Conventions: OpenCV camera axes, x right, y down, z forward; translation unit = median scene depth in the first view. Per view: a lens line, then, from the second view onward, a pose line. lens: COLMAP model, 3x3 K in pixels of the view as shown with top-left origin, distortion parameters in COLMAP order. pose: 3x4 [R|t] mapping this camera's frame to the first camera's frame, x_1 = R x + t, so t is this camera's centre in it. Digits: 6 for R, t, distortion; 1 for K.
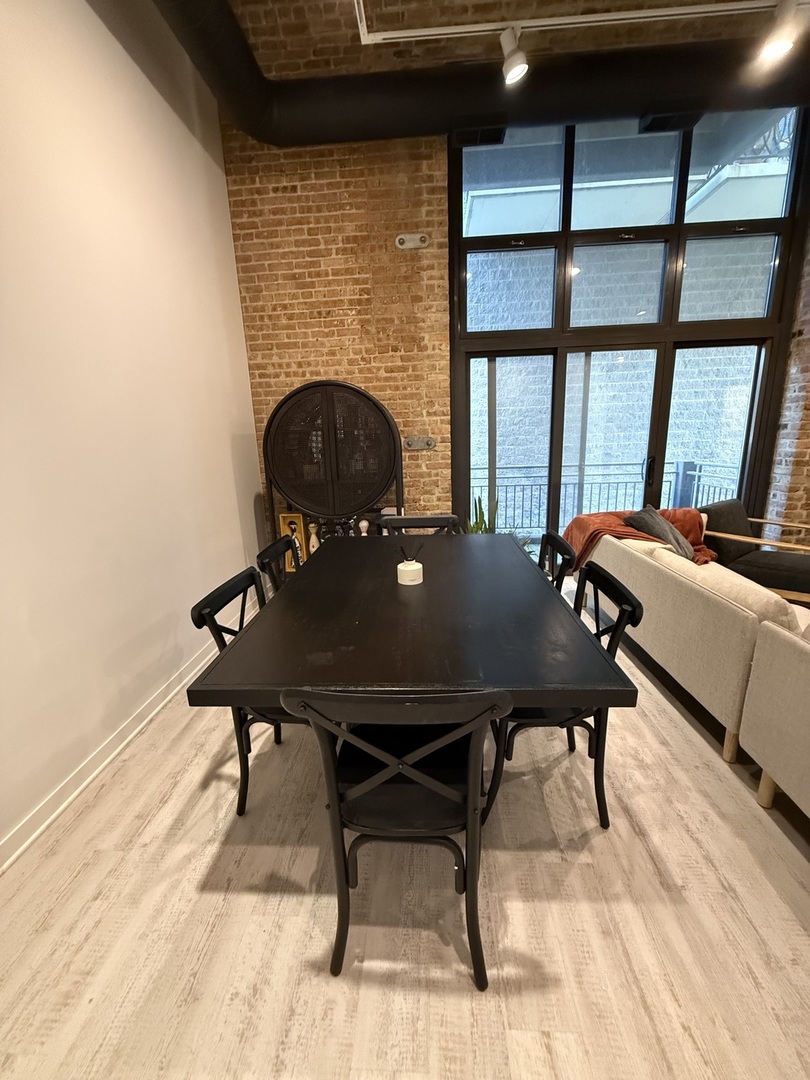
lens RADIAL K [[431.1, 0, 406.3], [0, 431.1, 536.2], [0, 0, 1]] dist [-0.000395, 0.000218]
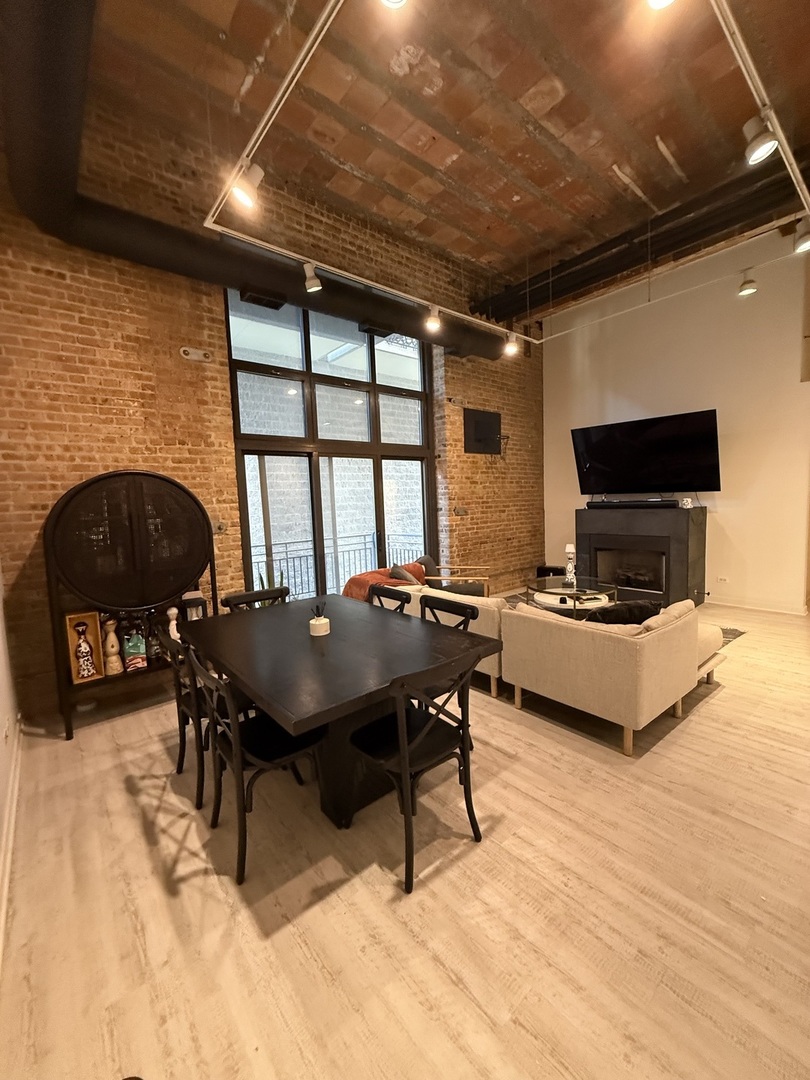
lens RADIAL K [[431.1, 0, 406.3], [0, 431.1, 536.2], [0, 0, 1]] dist [-0.000395, 0.000218]
pose [[0.729328, -0.052639, 0.682136, -0.369106], [0.172799, 0.978883, -0.109216, 0.003413], [-0.661982, 0.197527, 0.723023, -0.089793]]
